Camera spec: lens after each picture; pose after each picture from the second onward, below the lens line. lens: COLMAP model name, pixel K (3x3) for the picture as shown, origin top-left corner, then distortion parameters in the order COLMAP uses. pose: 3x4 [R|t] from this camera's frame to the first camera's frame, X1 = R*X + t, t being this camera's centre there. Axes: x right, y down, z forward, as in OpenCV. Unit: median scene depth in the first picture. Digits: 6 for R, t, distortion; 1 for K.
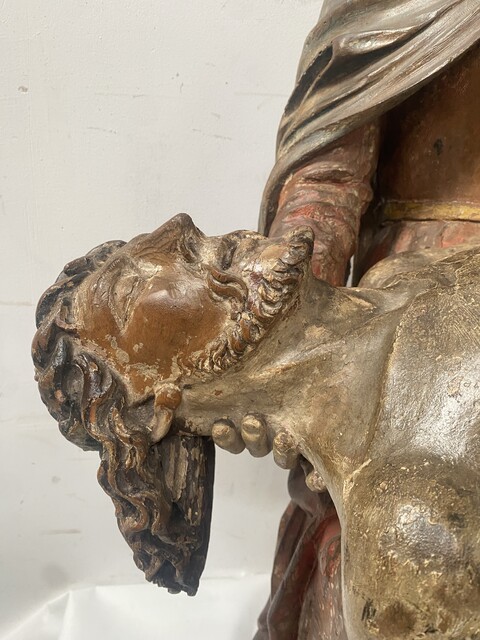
lens RADIAL K [[511.1, 0, 239.5], [0, 511.1, 296.8], [0, 0, 1]] dist [0.004777, -0.003996]
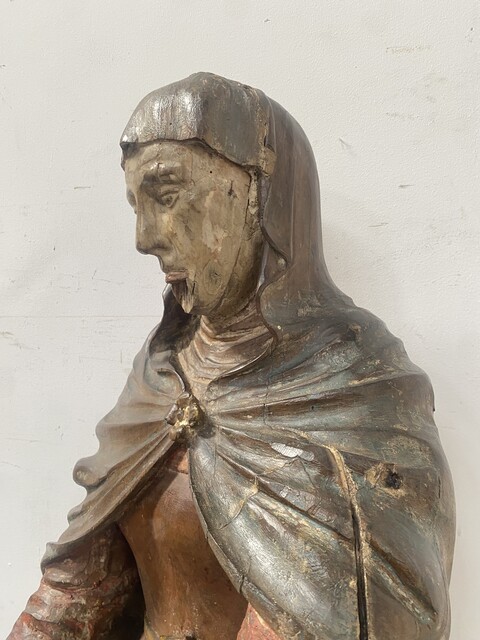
lens RADIAL K [[500.4, 0, 217.9], [0, 500.4, 305.6], [0, 0, 1]] dist [0.023985, -0.002684]
pose [[0.905487, -0.019148, -0.423942, 1.467111], [-0.089069, 0.968156, -0.233967, -0.897657], [0.414922, 0.249614, 0.874947, 0.001884]]
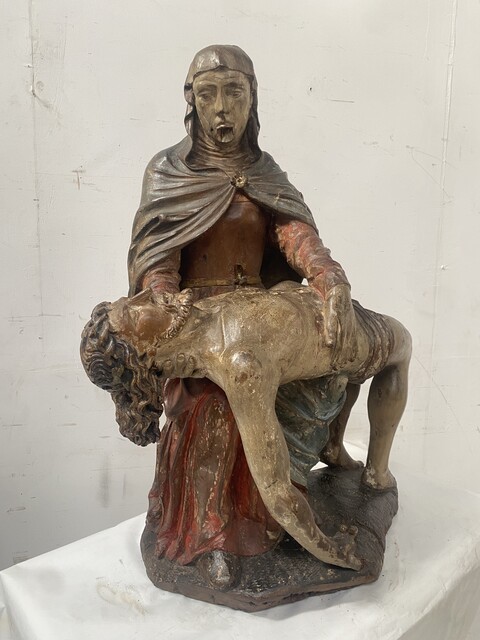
lens RADIAL K [[532.7, 0, 256.8], [0, 532.7, 284.0], [0, 0, 1]] dist [-0.007562, -0.005755]
pose [[0.814644, -0.069250, 0.575813, -1.317897], [0.175438, 0.975755, -0.130855, 0.314189], [-0.552791, 0.207620, 0.807042, -1.743502]]
